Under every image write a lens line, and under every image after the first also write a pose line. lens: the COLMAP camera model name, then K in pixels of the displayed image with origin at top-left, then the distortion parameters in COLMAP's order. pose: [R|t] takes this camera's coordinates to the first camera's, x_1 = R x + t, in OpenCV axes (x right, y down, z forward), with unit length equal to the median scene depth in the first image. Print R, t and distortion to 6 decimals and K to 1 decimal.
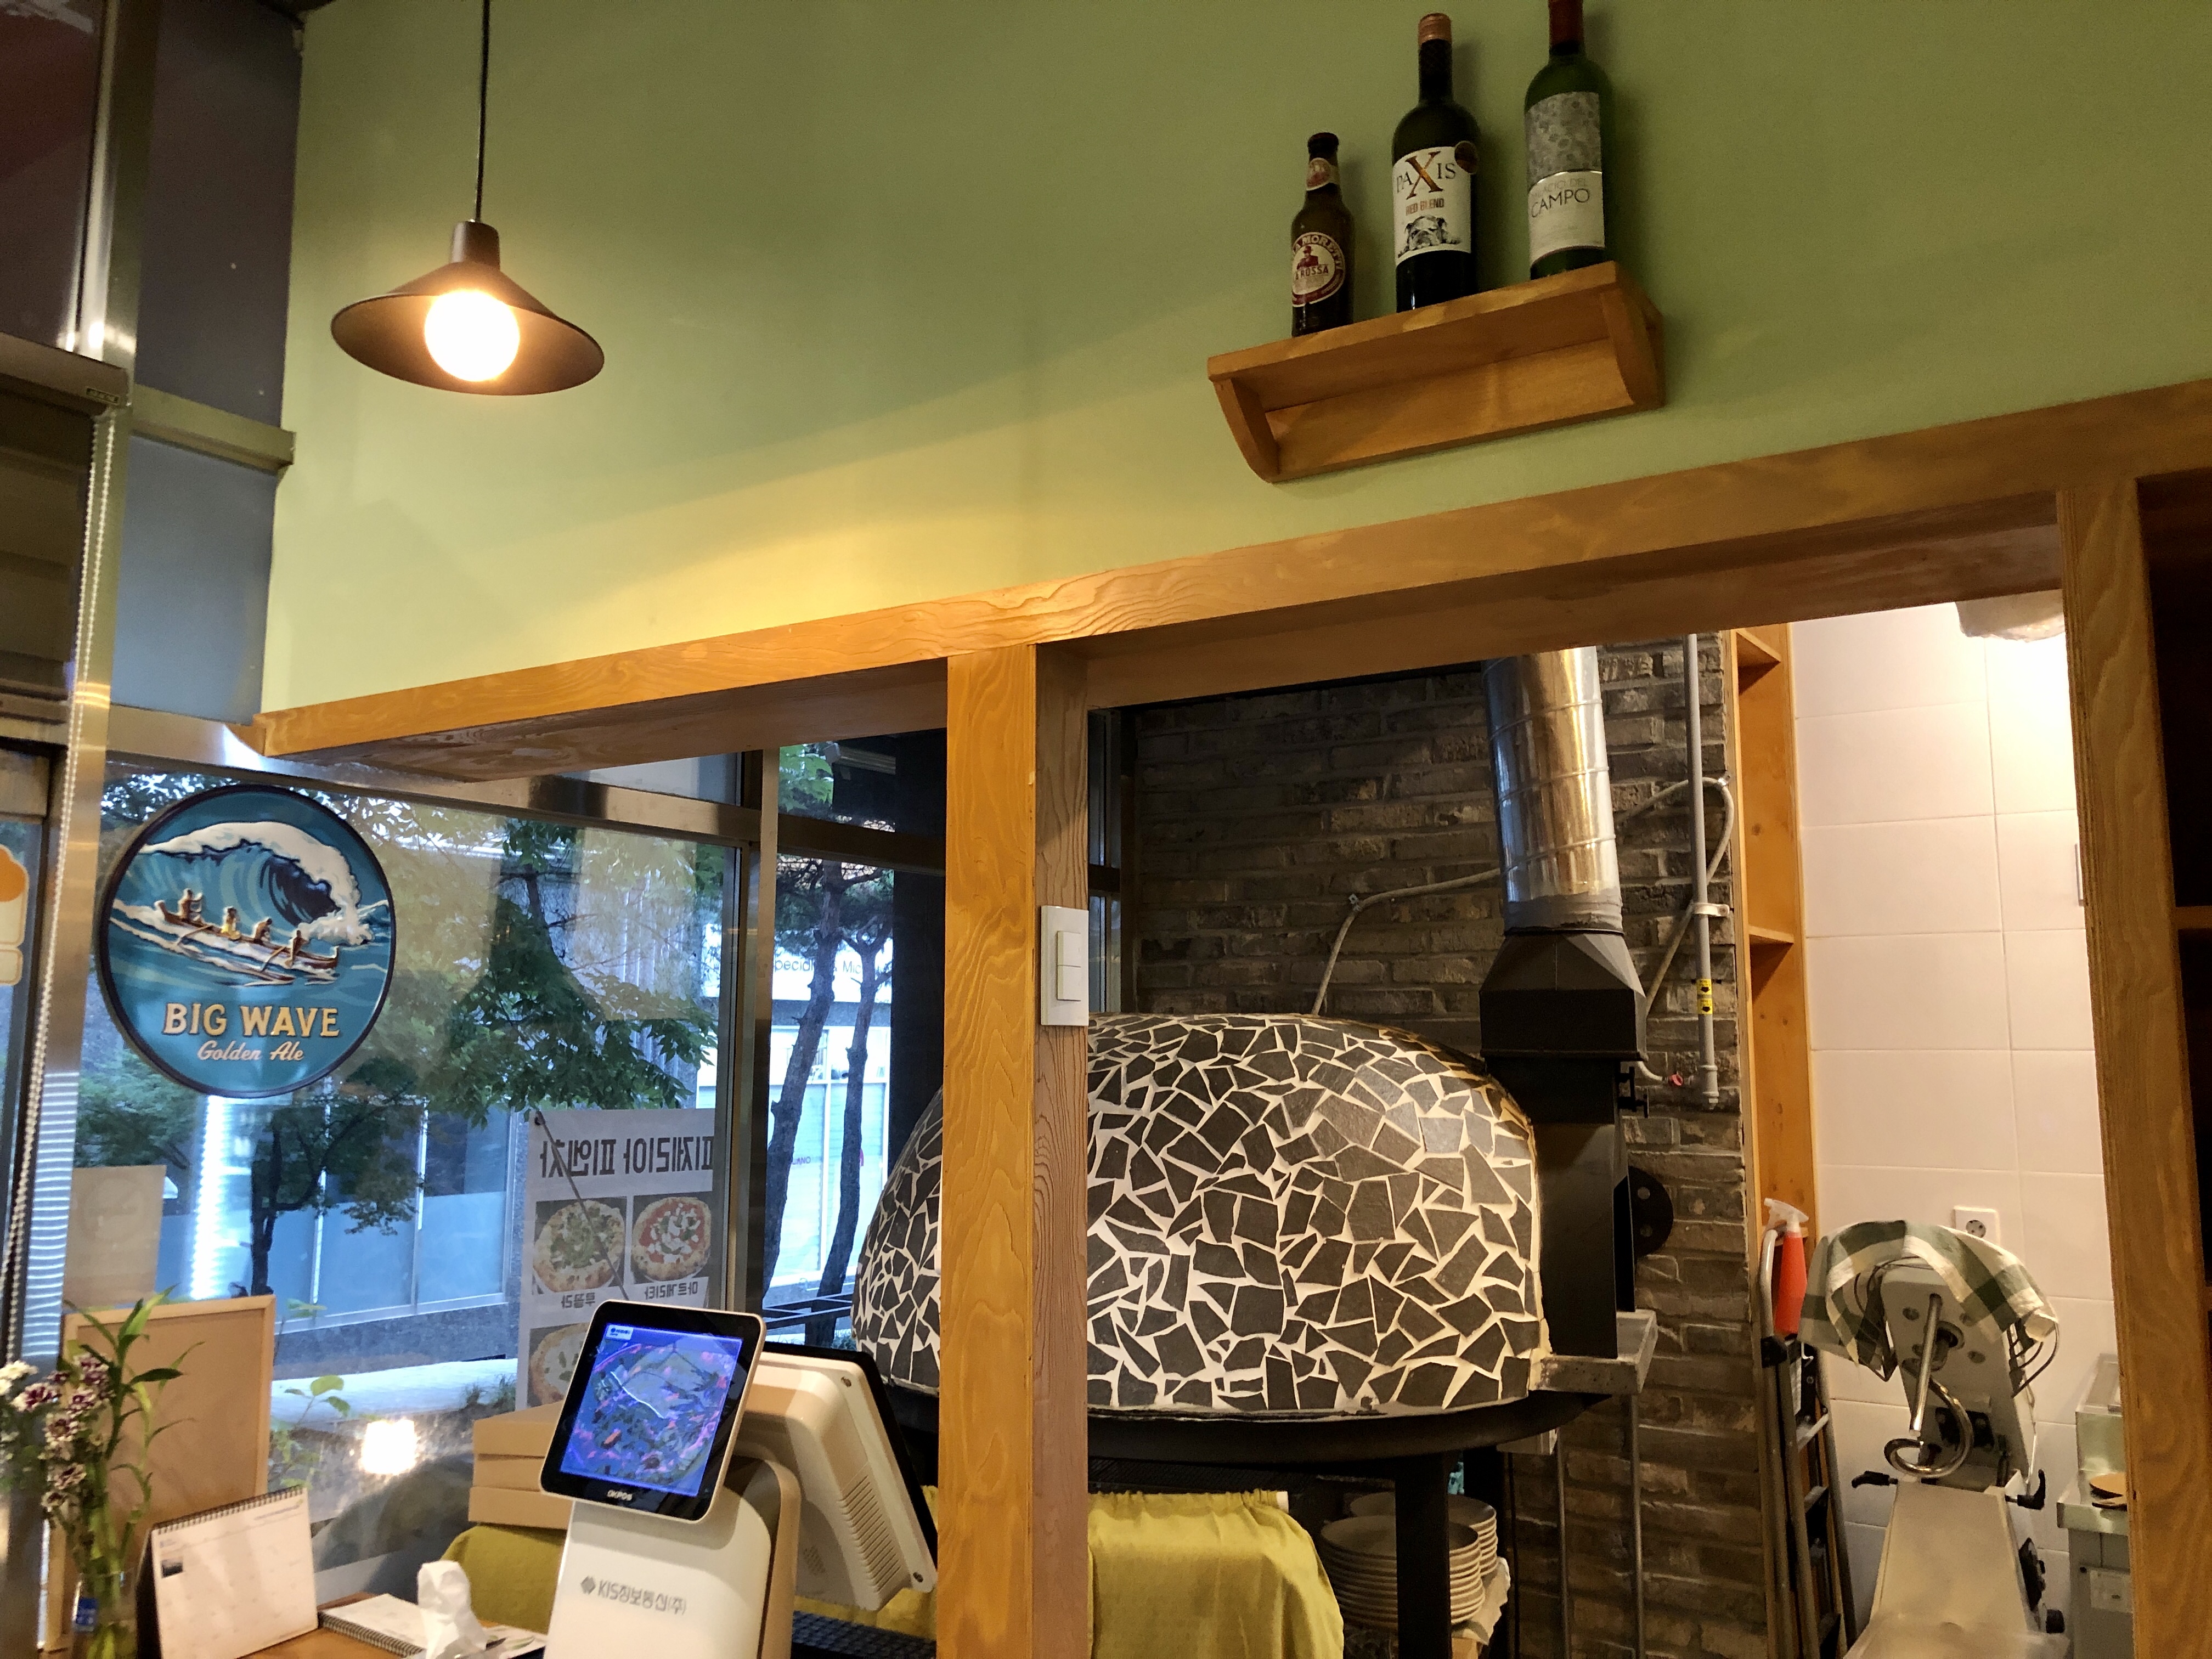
lens RADIAL K [[1840.6, 0, 1078.7], [0, 1840.6, 816.6], [0, 0, 1]] dist [0.067946, -0.109381]
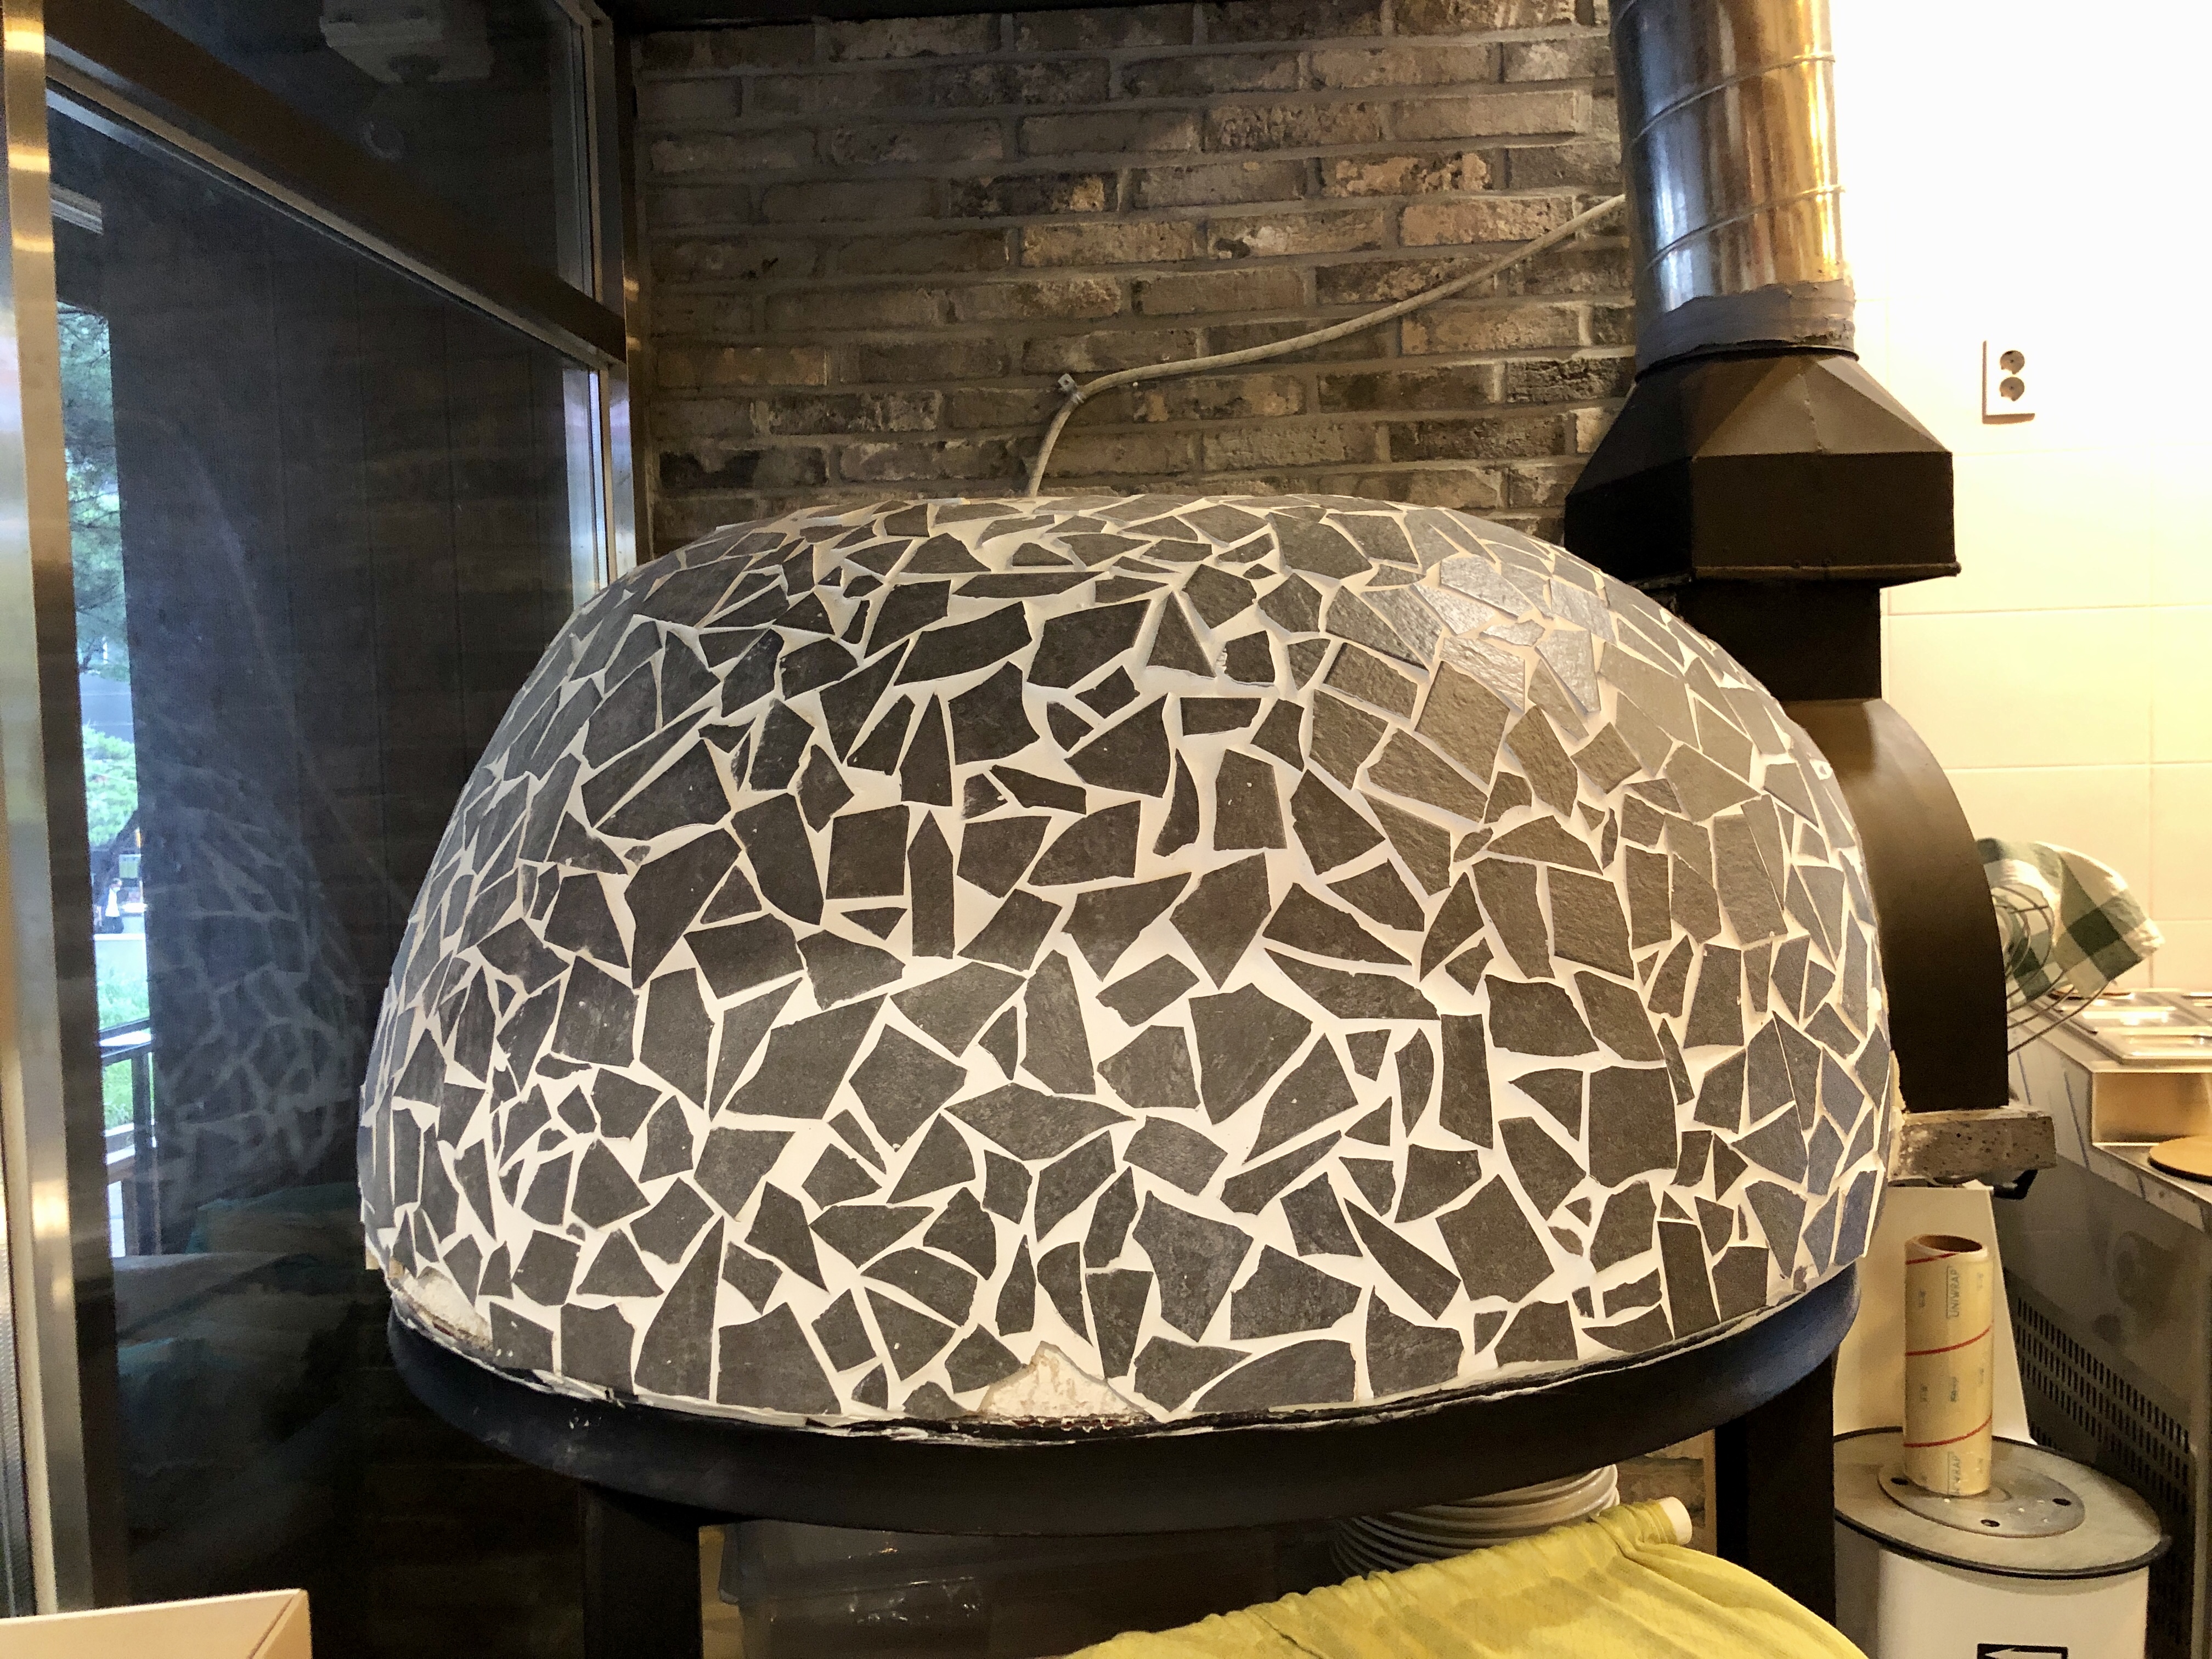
lens RADIAL K [[1840.6, 0, 1123.8], [0, 1840.6, 812.0], [0, 0, 1]] dist [0.067946, -0.109381]
pose [[0.867018, -0.053840, 0.495359, -0.191663], [-0.032461, 0.985930, 0.163976, 0.114365], [-0.497218, -0.158250, 0.853072, 0.623007]]
